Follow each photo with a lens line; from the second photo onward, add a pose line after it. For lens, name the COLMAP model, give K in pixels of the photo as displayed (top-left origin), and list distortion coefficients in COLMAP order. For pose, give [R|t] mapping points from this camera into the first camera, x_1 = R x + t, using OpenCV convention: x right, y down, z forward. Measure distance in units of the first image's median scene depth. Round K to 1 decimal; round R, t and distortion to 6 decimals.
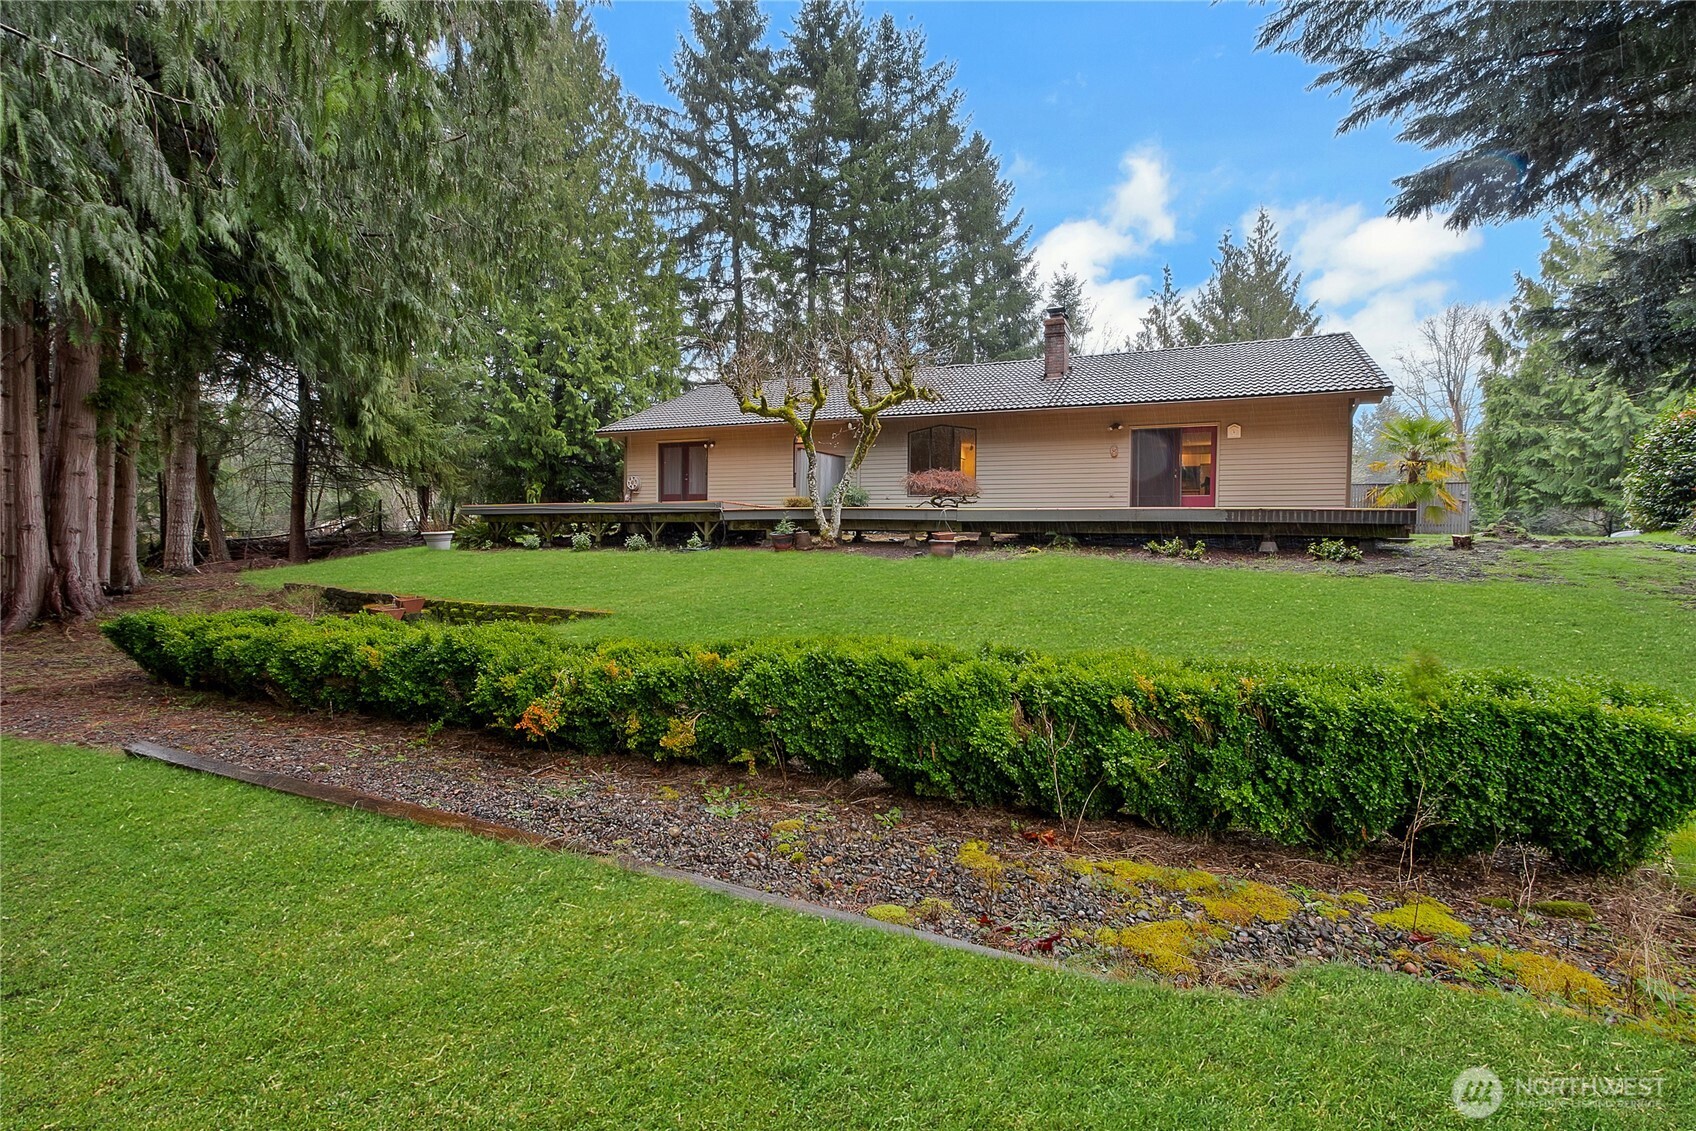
lens RADIAL K [[823.0, 0, 841.8], [0, 823.0, 557.3], [0, 0, 1]] dist [-0.000741, -0.003212]
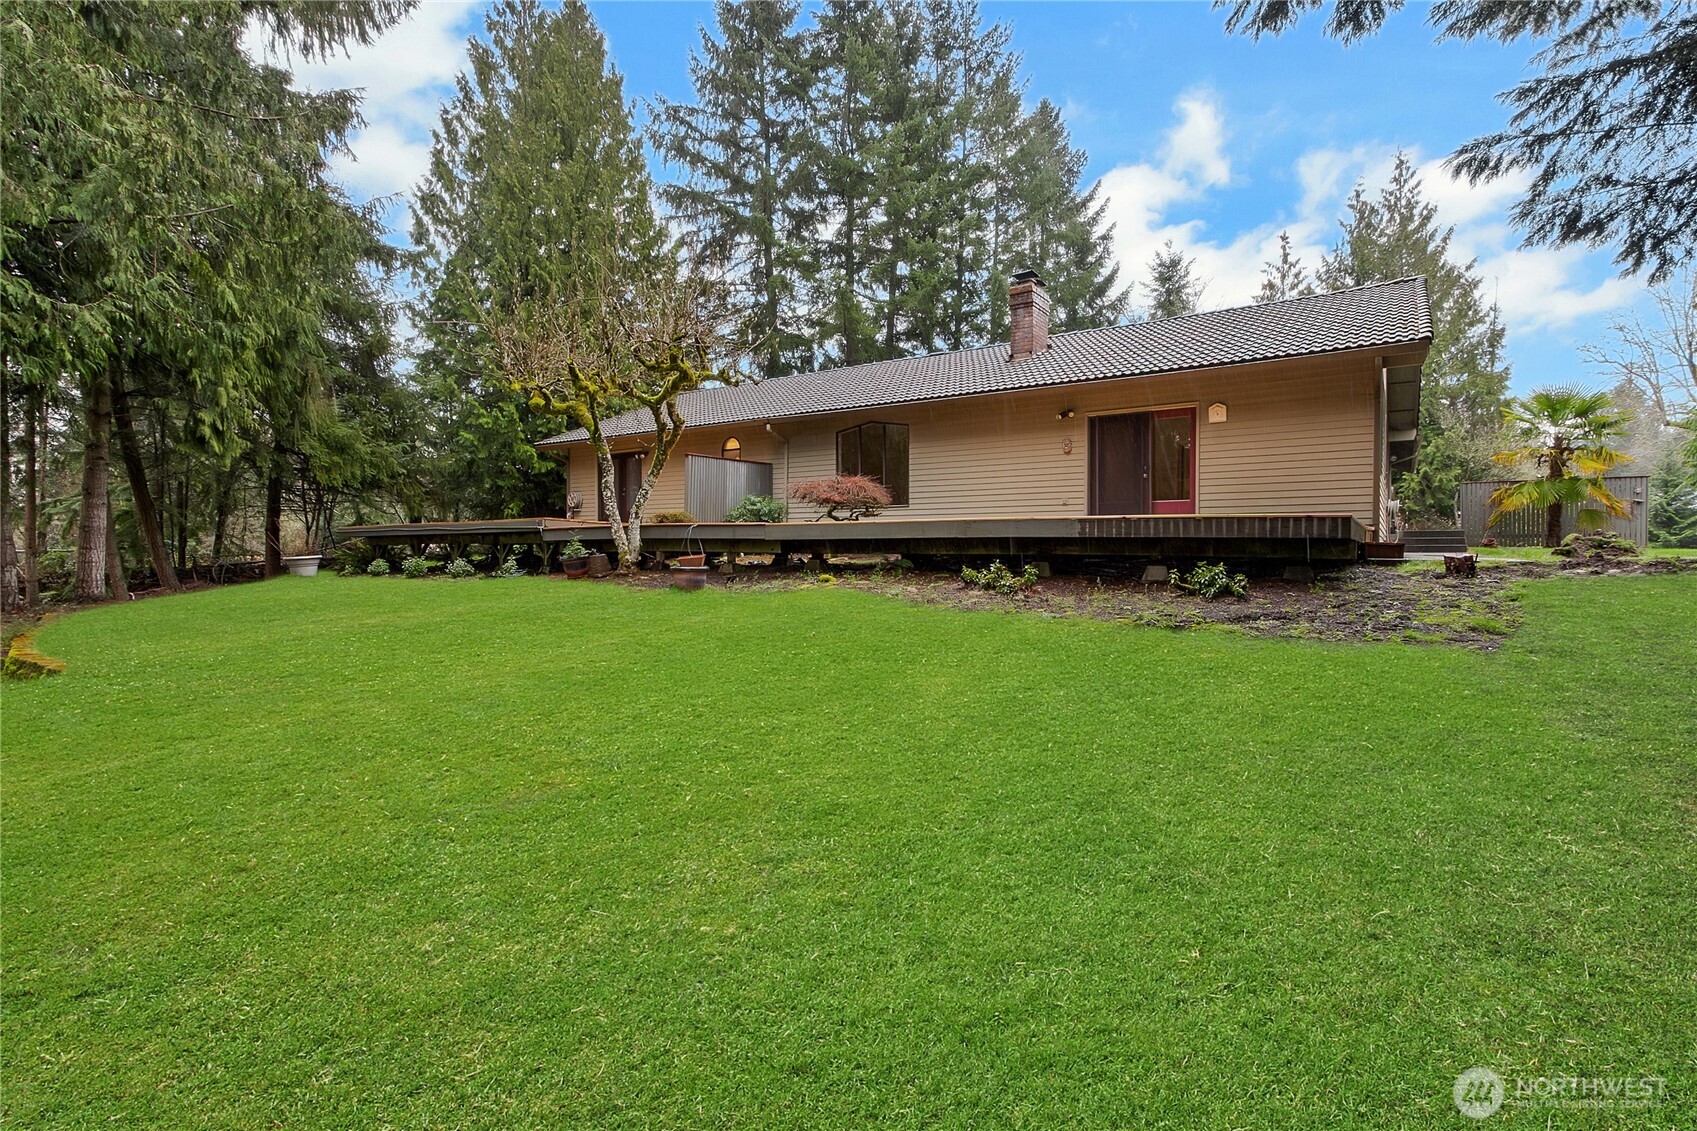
lens RADIAL K [[823.4, 0, 845.1], [0, 823.4, 564.2], [0, 0, 1]] dist [-0.000741, -0.003212]
pose [[0.981618, -0.005917, -0.190763, 0.168009], [0.004160, 0.999945, -0.009609, -0.006259], [0.190809, 0.008639, 0.981589, 0.119546]]
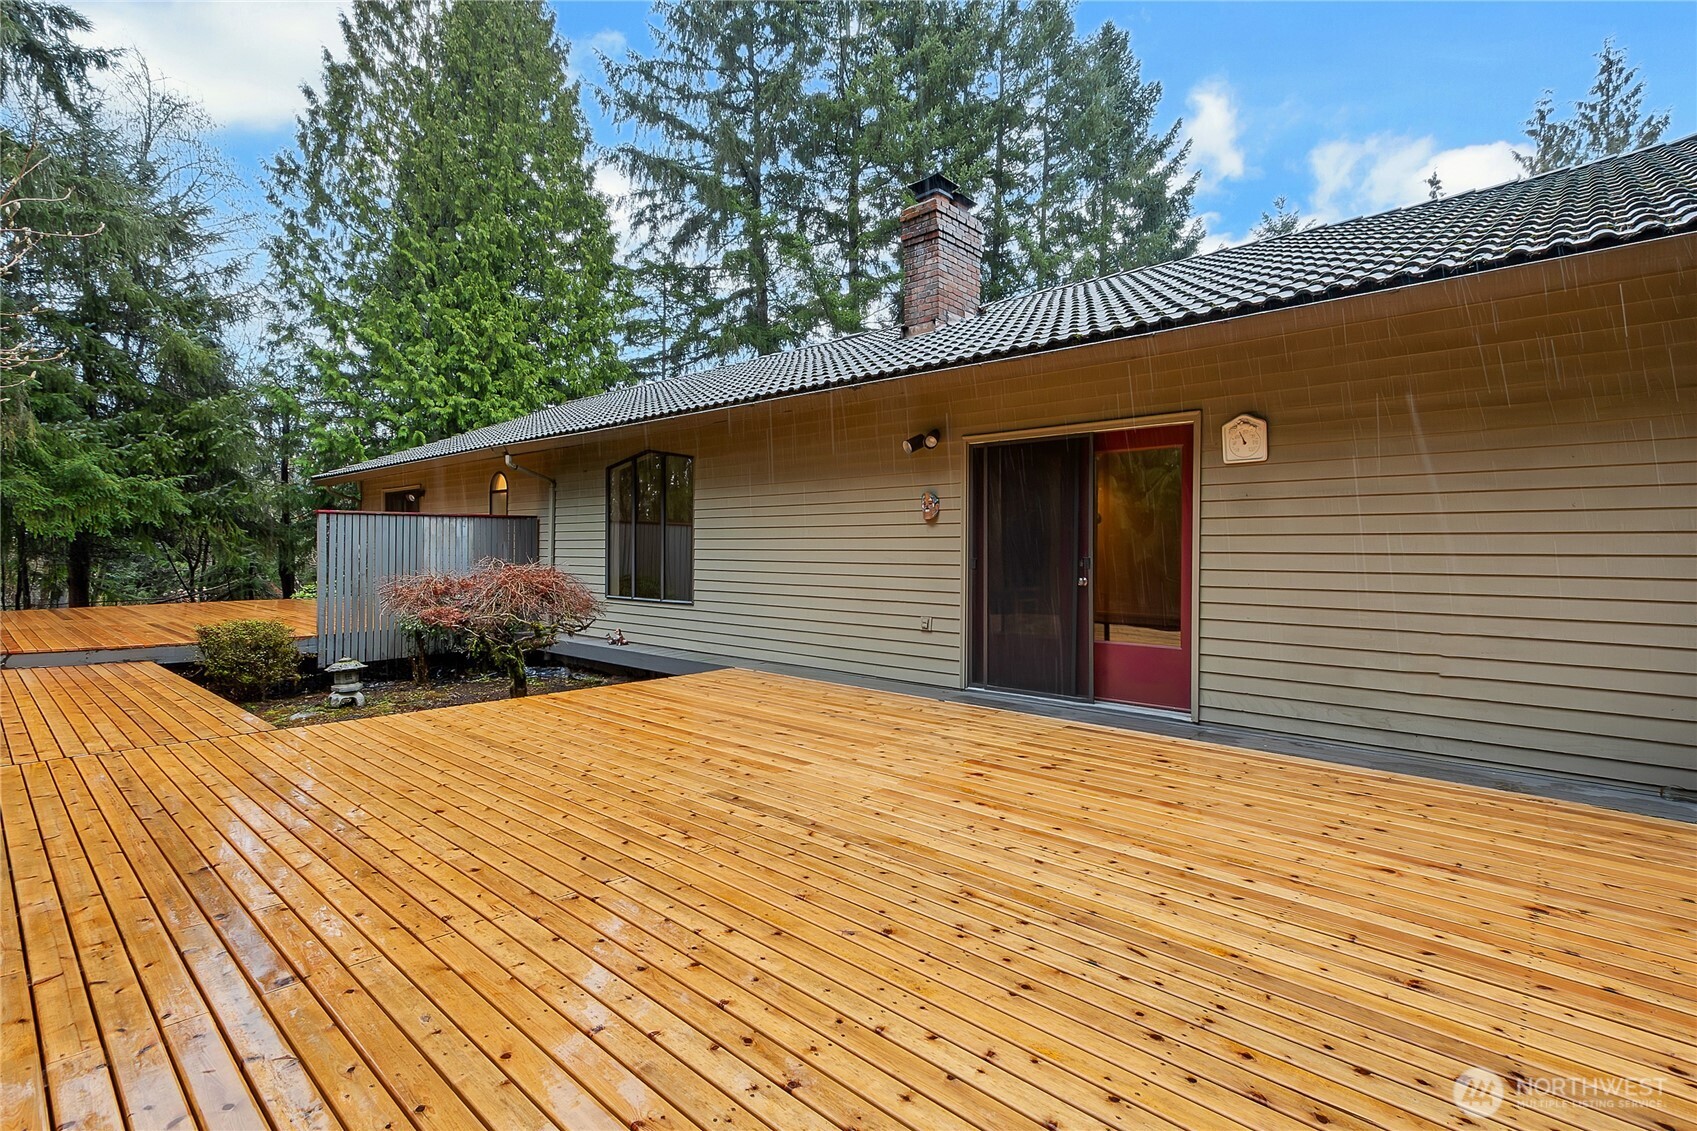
lens RADIAL K [[823.4, 0, 844.9], [0, 823.4, 555.7], [0, 0, 1]] dist [-0.000741, -0.003212]
pose [[0.947333, -0.002887, -0.320238, 0.249925], [-0.004812, 0.999718, -0.023248, -0.057806], [0.320214, 0.023565, 0.947052, 0.380099]]
